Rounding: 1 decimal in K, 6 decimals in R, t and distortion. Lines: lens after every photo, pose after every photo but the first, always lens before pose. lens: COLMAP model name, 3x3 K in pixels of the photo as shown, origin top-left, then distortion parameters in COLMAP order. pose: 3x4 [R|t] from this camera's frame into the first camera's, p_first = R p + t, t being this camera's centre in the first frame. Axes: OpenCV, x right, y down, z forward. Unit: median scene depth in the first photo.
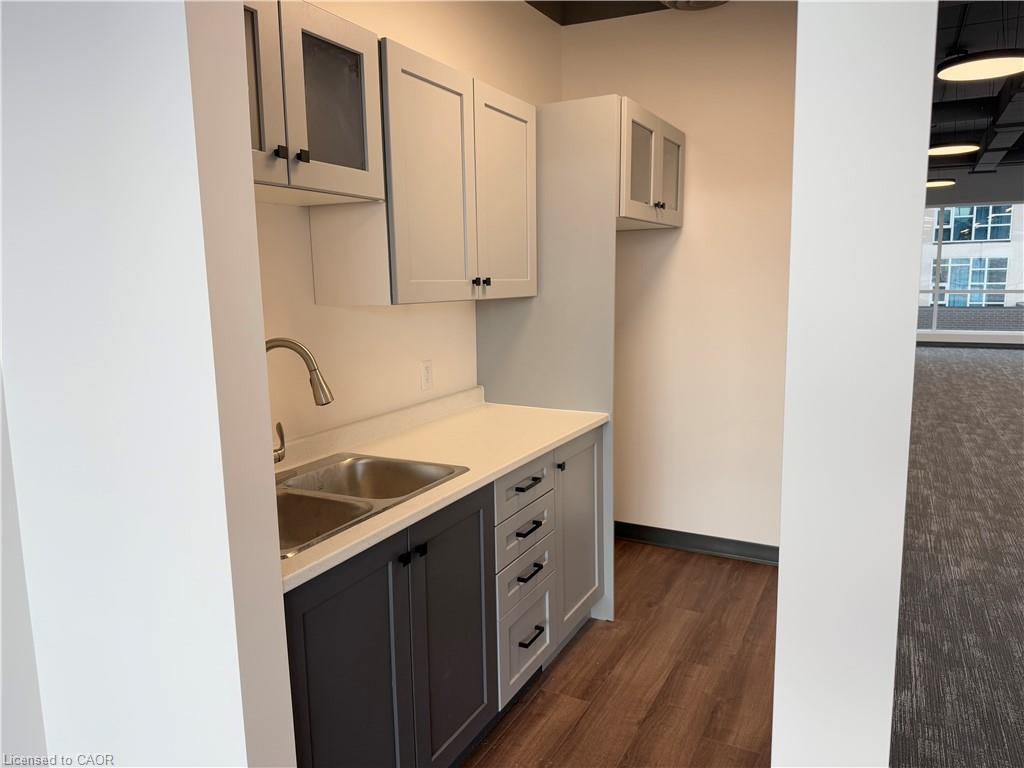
lens RADIAL K [[729.5, 0, 508.8], [0, 729.5, 377.2], [0, 0, 1]] dist [0.052430, -0.014944]
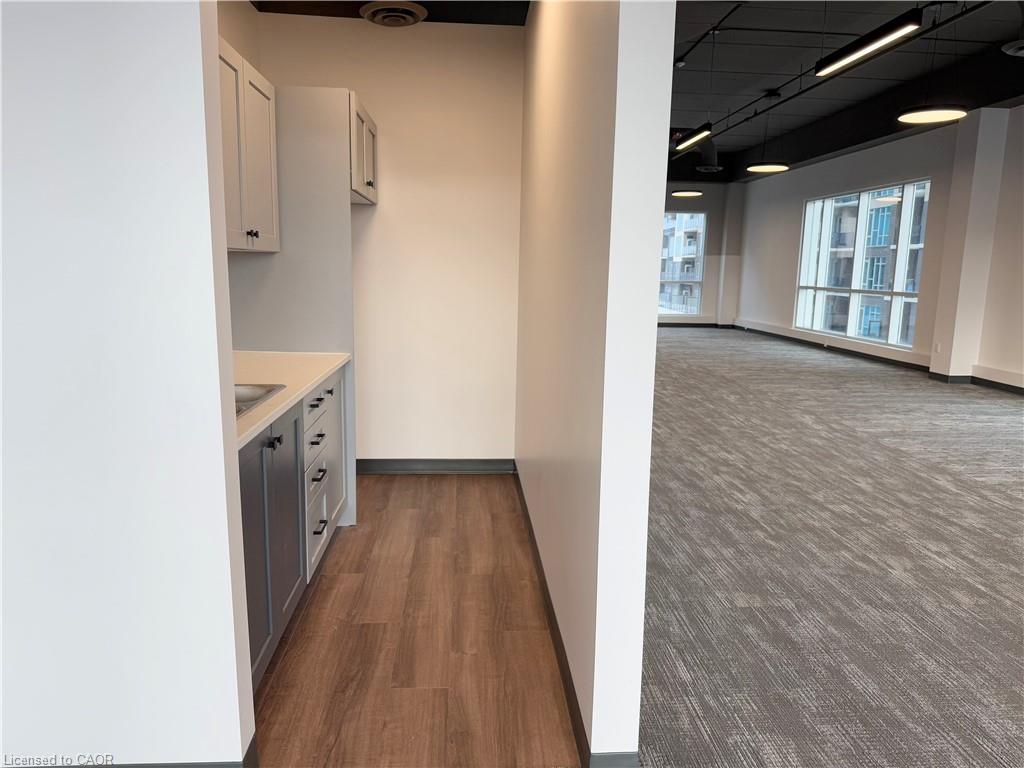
lens RADIAL K [[729.5, 0, 503.2], [0, 729.5, 381.4], [0, 0, 1]] dist [0.052430, -0.014944]
pose [[0.859664, -0.053692, 0.508030, -0.283478], [0.042815, 0.998535, 0.033083, 0.072850], [-0.509062, -0.006689, 0.860704, -0.189450]]
